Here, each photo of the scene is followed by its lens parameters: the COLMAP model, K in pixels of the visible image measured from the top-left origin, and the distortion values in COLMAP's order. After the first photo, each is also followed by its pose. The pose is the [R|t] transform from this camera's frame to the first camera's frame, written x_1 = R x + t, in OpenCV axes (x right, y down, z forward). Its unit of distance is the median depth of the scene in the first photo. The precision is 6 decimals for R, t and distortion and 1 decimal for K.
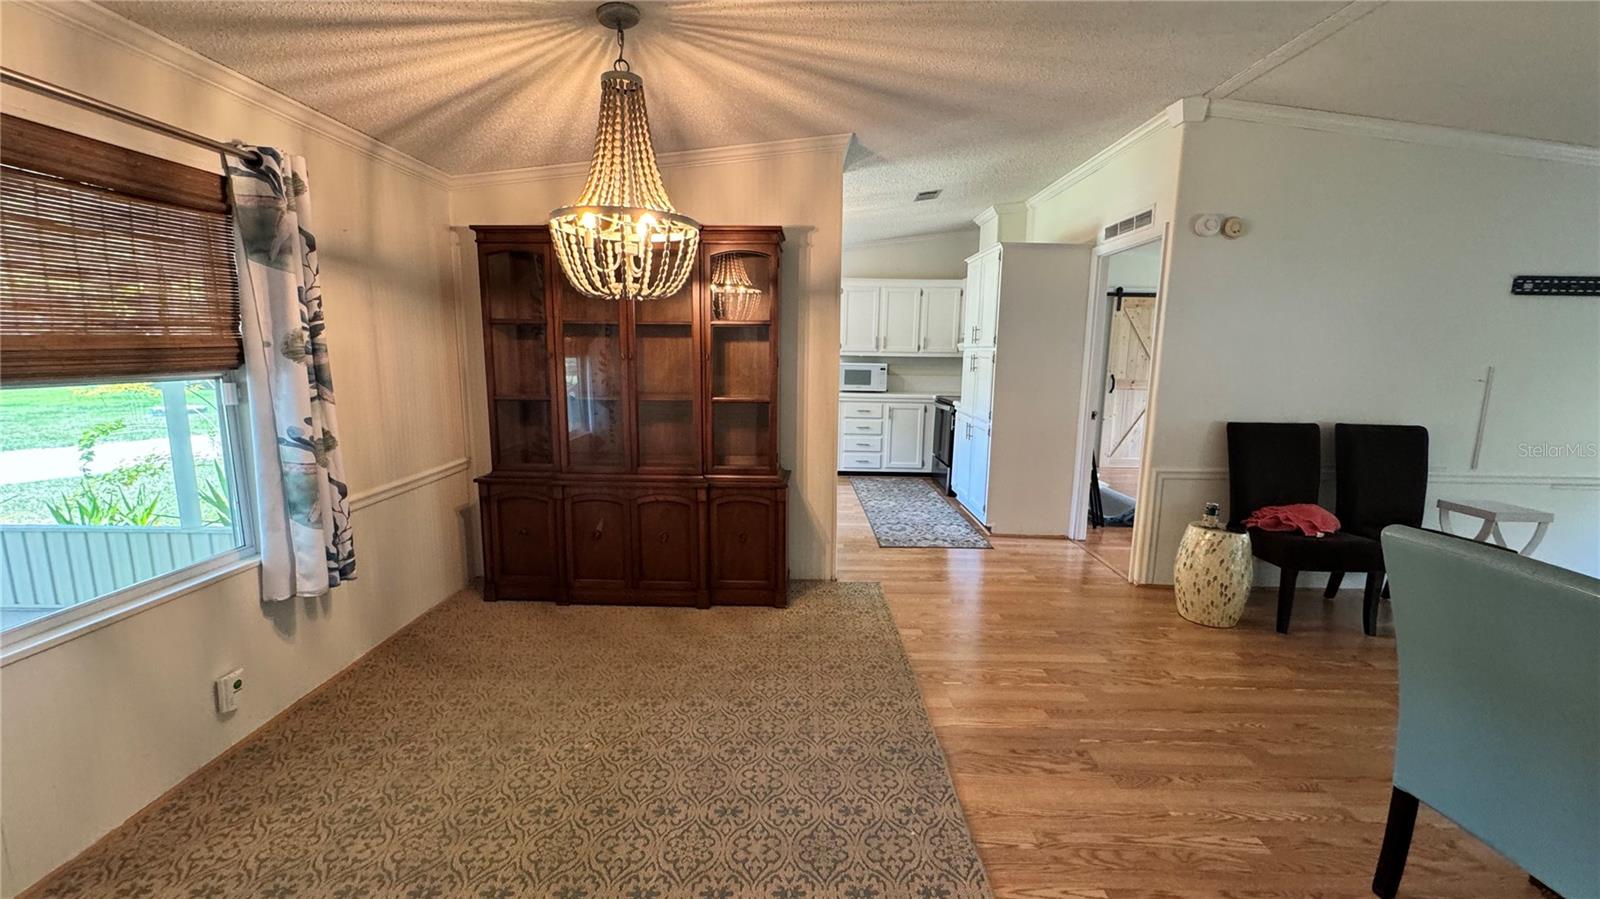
lens RADIAL K [[641.2, 0, 796.2], [0, 641.2, 445.2], [0, 0, 1]] dist [-0.001340, 0.000218]
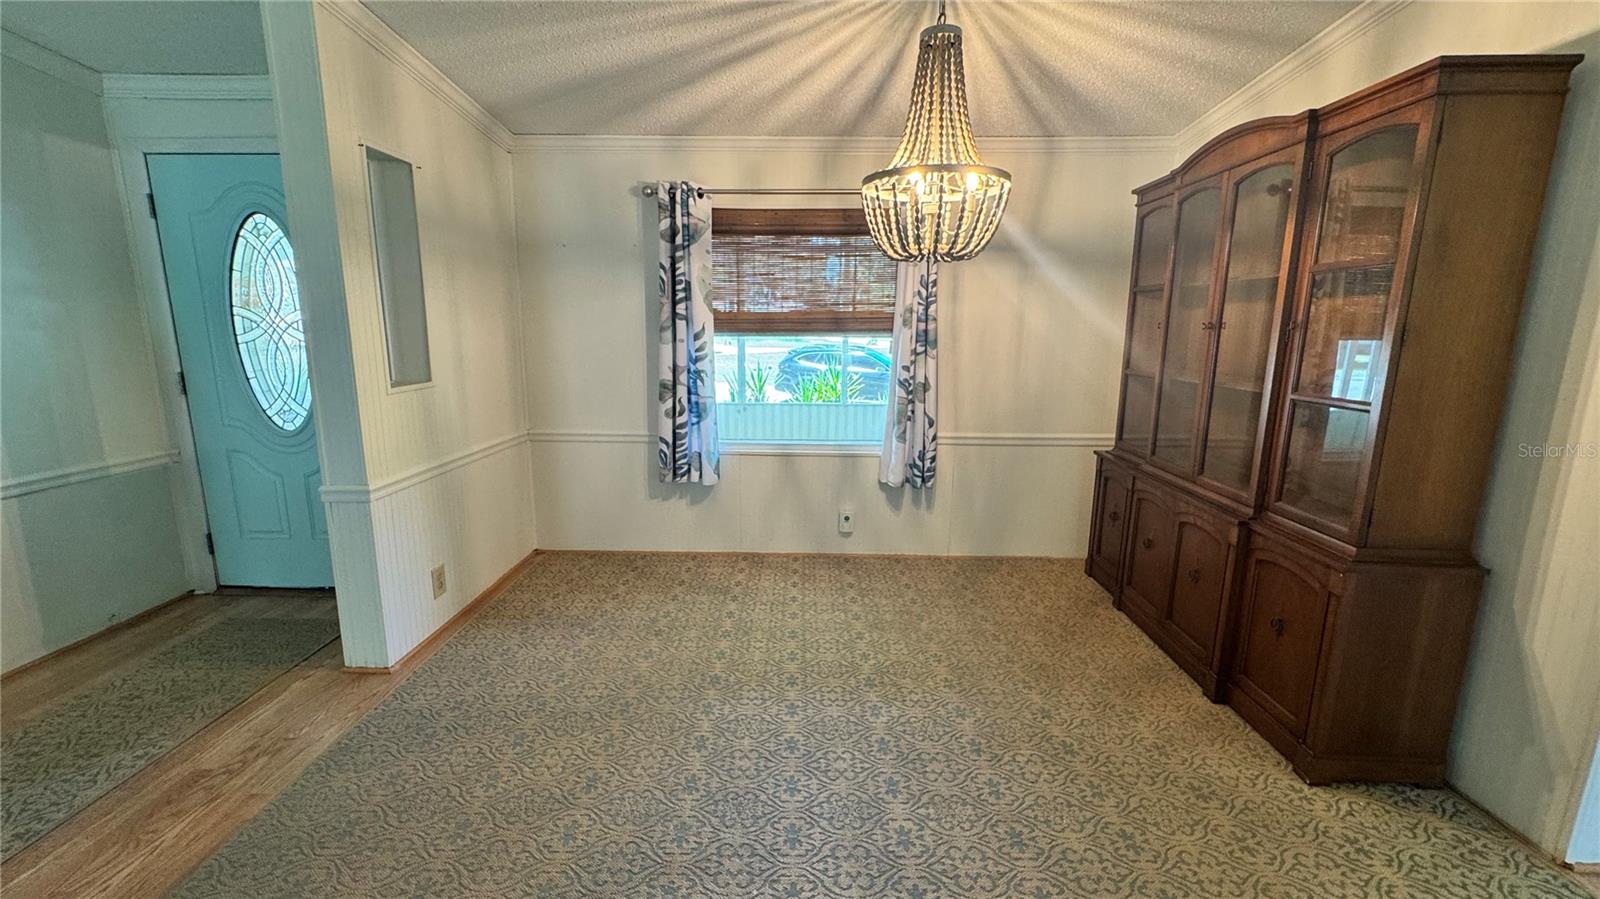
lens RADIAL K [[641.2, 0, 796.2], [0, 641.2, 445.2], [0, 0, 1]] dist [-0.001340, 0.000218]
pose [[-0.009799, 0.175677, -0.984399, 0.678742], [-0.156608, 0.972028, 0.175028, -0.079747], [0.987612, 0.155880, 0.017987, 0.720875]]
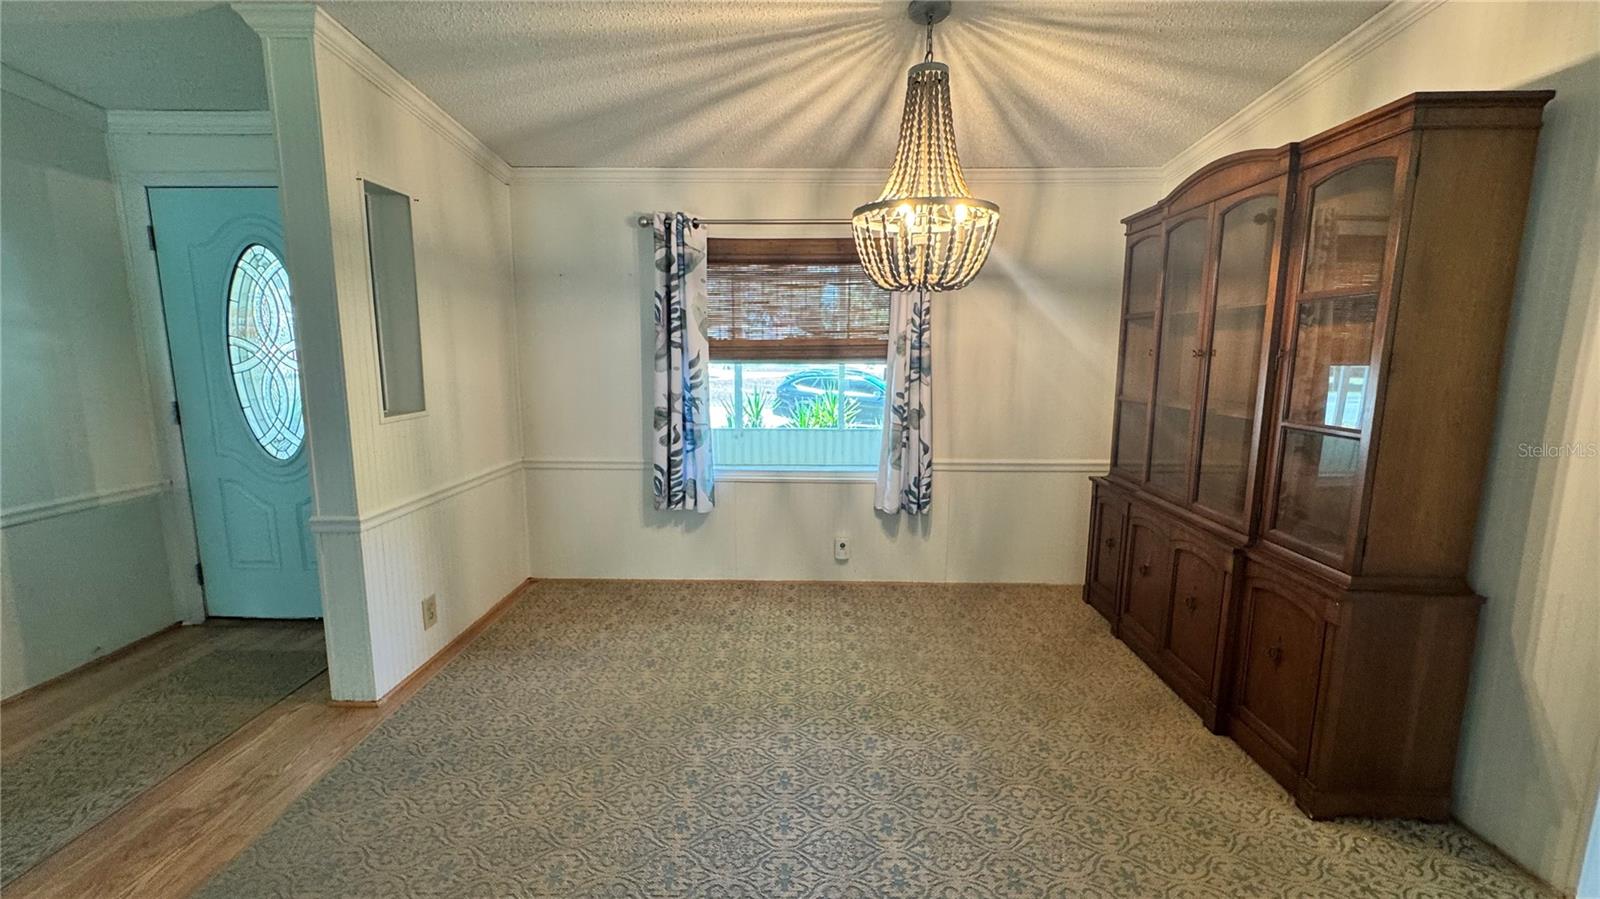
lens RADIAL K [[641.2, 0, 796.2], [0, 641.2, 445.2], [0, 0, 1]] dist [-0.001340, 0.000218]
pose [[-0.007337, 0.138715, -0.990305, 0.676639], [-0.153404, 0.978453, 0.138191, -0.087196], [0.988136, 0.152931, 0.014100, 0.728518]]
